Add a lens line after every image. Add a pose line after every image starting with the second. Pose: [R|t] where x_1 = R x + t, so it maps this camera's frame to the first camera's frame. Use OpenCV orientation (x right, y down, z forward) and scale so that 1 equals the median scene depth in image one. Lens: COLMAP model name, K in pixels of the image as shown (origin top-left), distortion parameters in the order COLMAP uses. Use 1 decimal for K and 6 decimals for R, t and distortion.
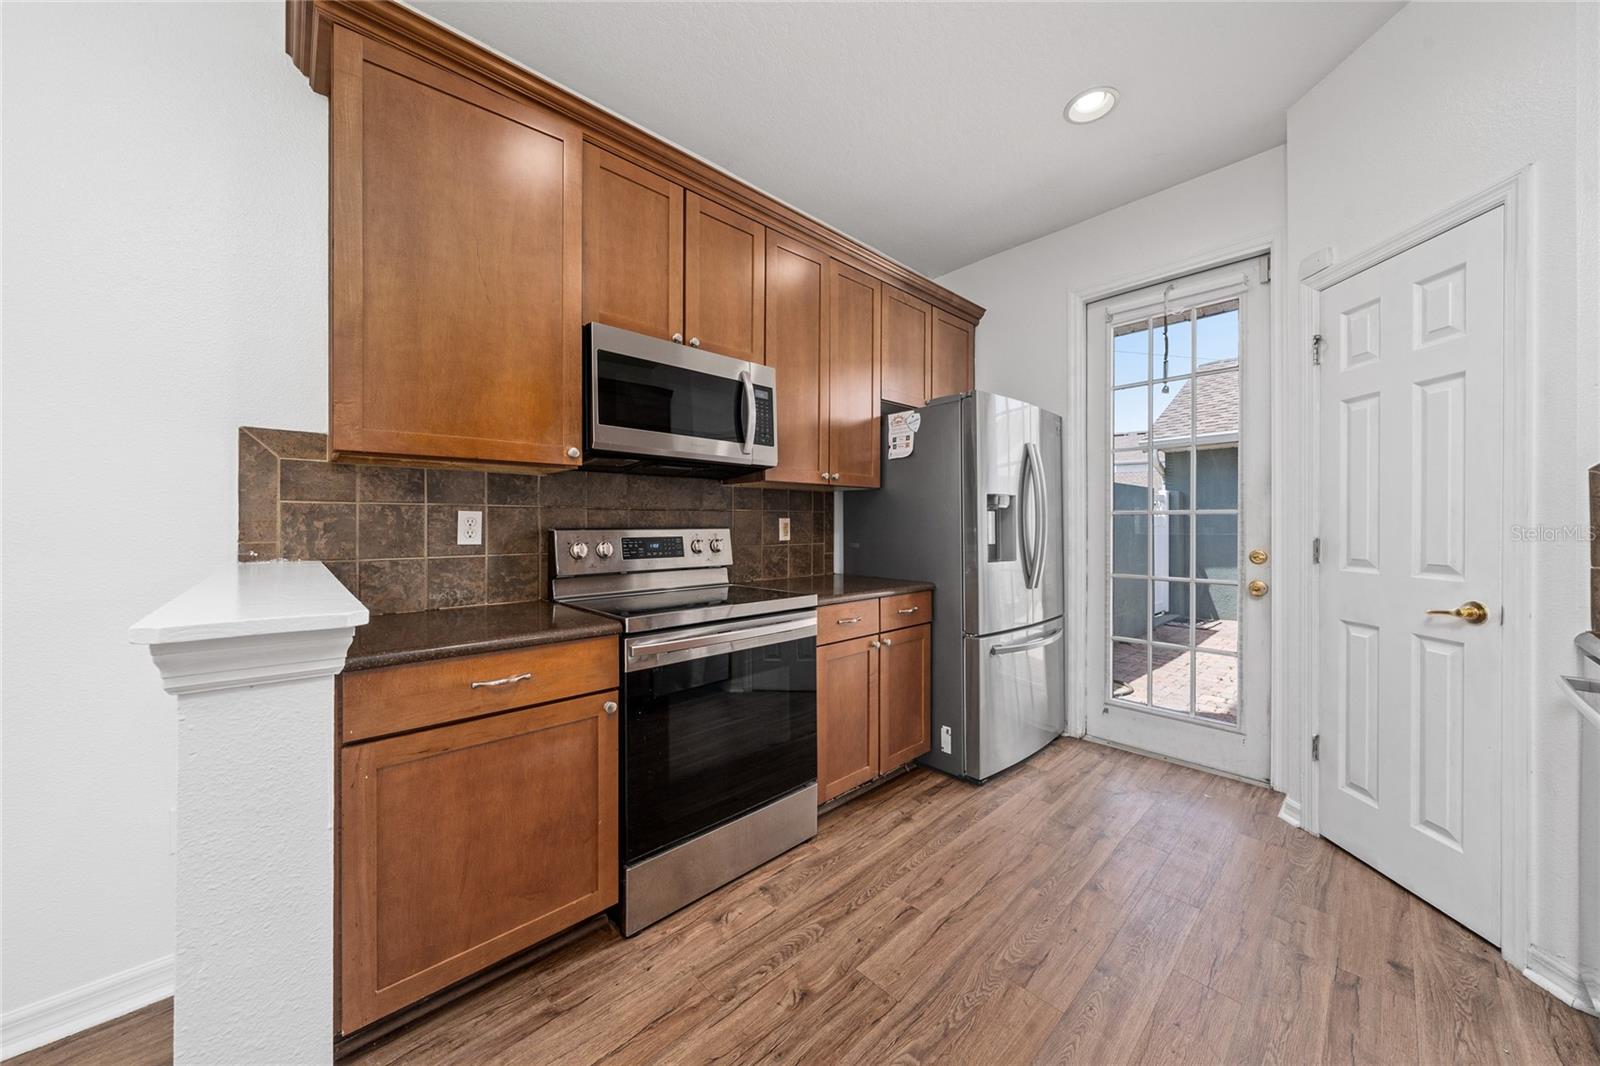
lens RADIAL K [[539.5, 0, 806.7], [0, 539.5, 523.3], [0, 0, 1]] dist [-0.004548, 0.000459]
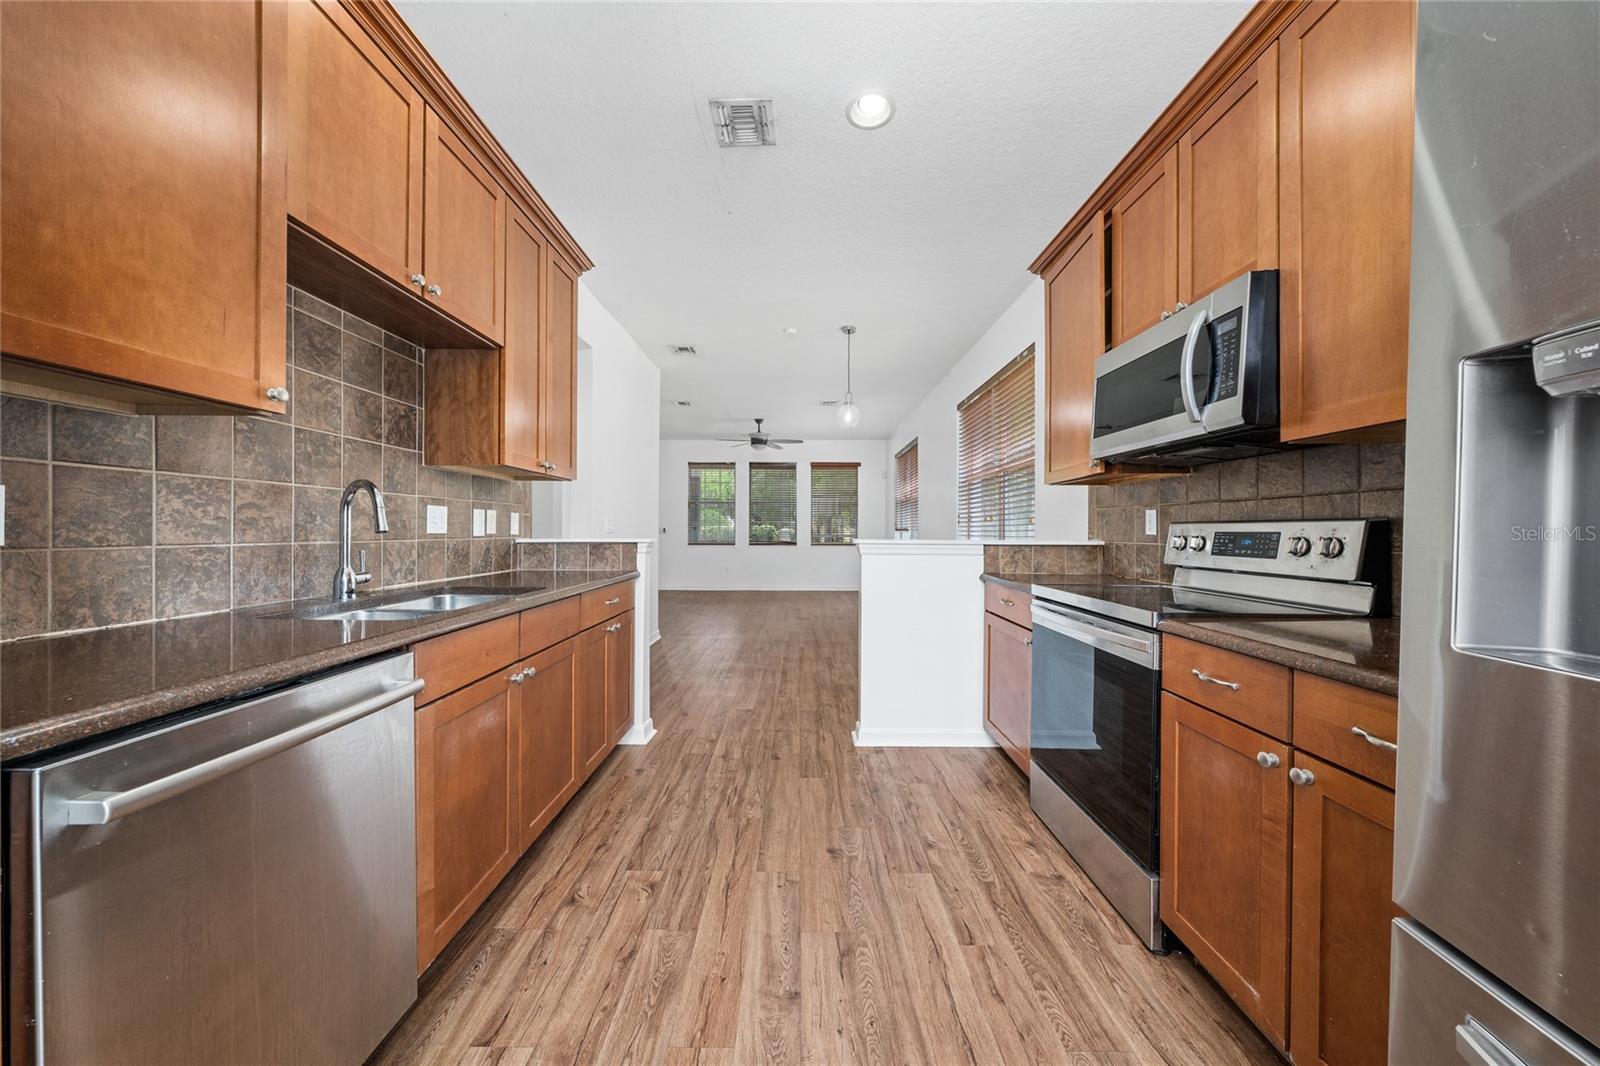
lens RADIAL K [[539.5, 0, 796.0], [0, 539.5, 530.9], [0, 0, 1]] dist [-0.004548, 0.000459]
pose [[-0.683992, -0.000669, -0.729489, 0.987646], [-0.002603, 0.999995, 0.001524, 0.030841], [0.729485, 0.002941, -0.683991, 1.320795]]
